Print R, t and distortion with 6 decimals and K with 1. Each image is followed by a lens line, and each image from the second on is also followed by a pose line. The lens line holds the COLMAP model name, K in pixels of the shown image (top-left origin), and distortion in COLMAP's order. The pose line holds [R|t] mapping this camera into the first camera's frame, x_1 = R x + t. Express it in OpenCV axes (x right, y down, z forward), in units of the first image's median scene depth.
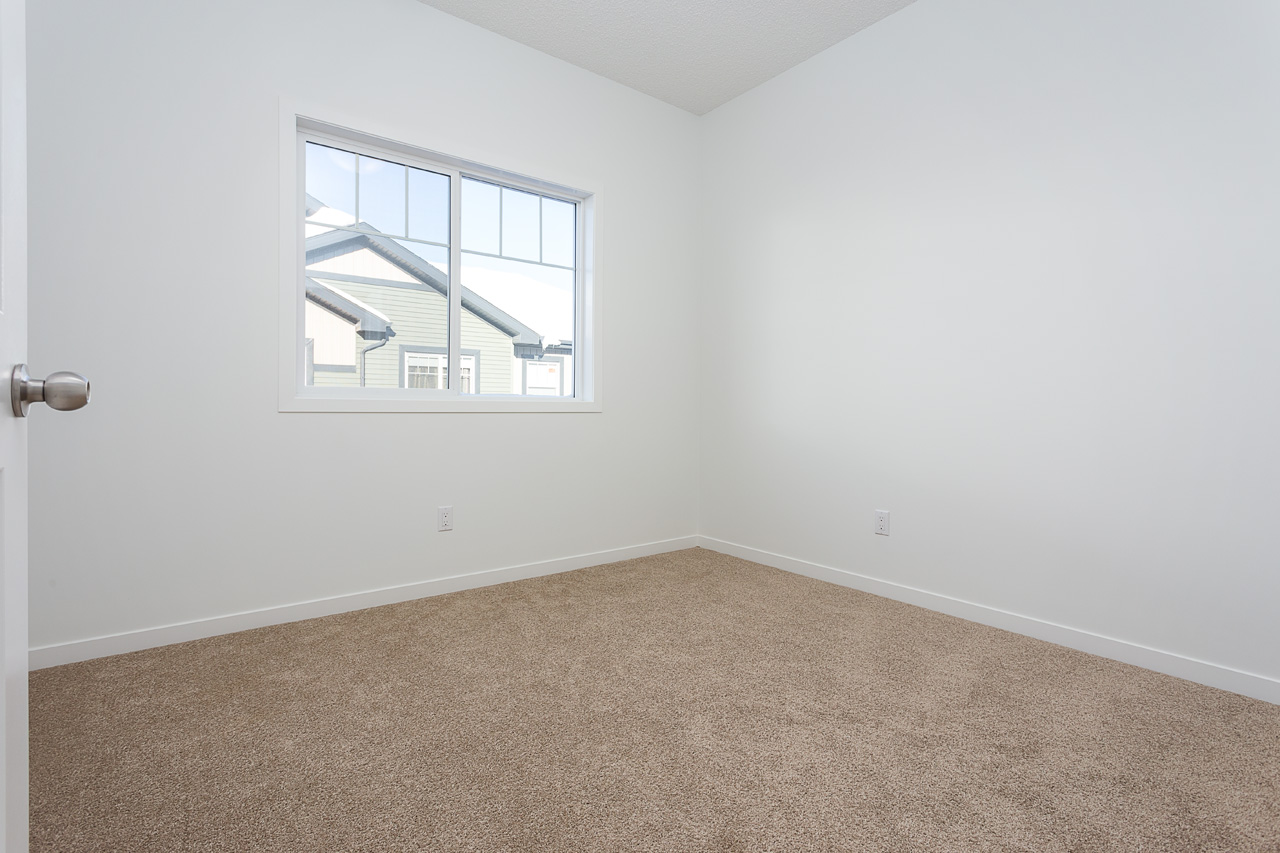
lens RADIAL K [[612.5, 0, 644.4], [0, 612.5, 424.4], [0, 0, 1]] dist [0.001633, 0.001656]
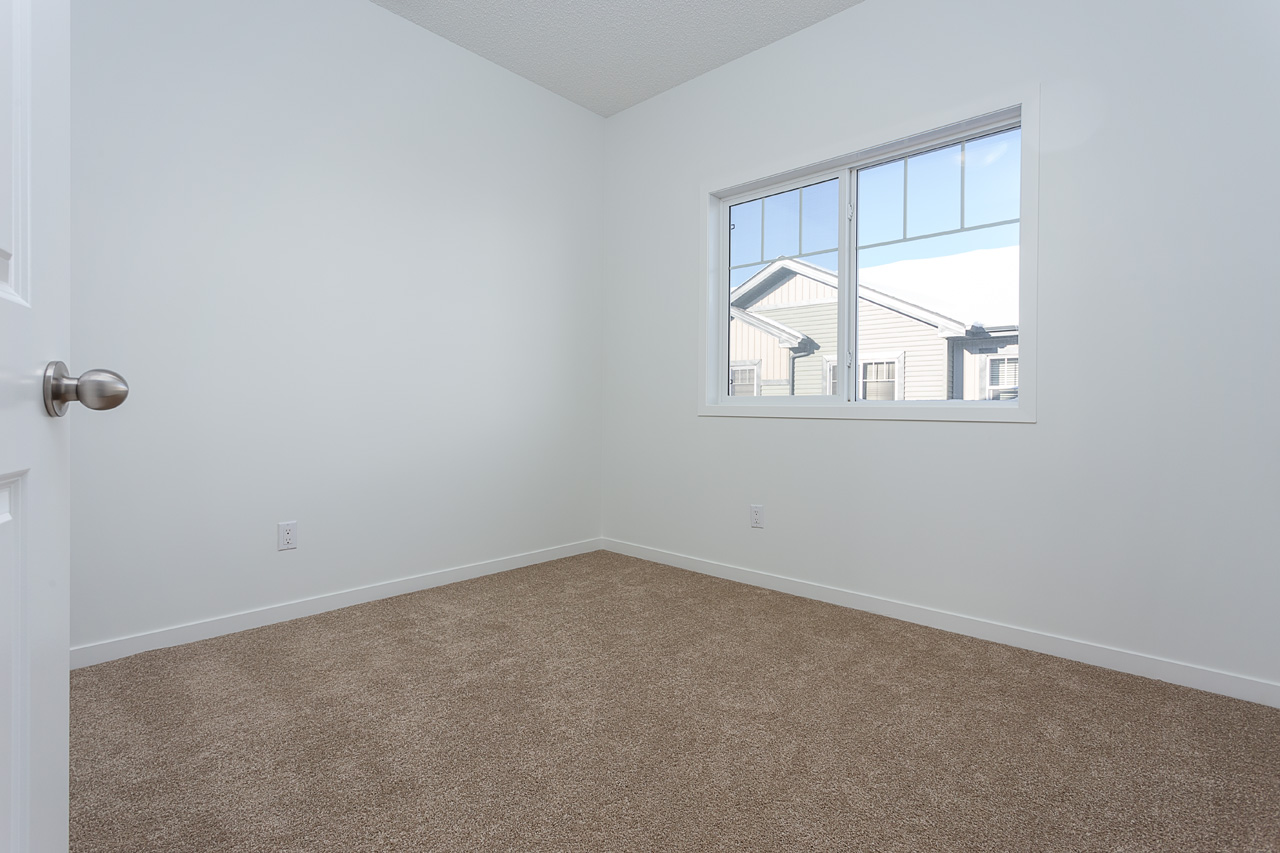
lens RADIAL K [[612.5, 0, 644.4], [0, 612.5, 424.4], [0, 0, 1]] dist [0.001633, 0.001656]
pose [[0.980405, -0.011345, 0.196664, -0.278226], [0.012024, 0.999925, -0.002257, 0.016301], [-0.196623, 0.004578, 0.980468, -0.151219]]
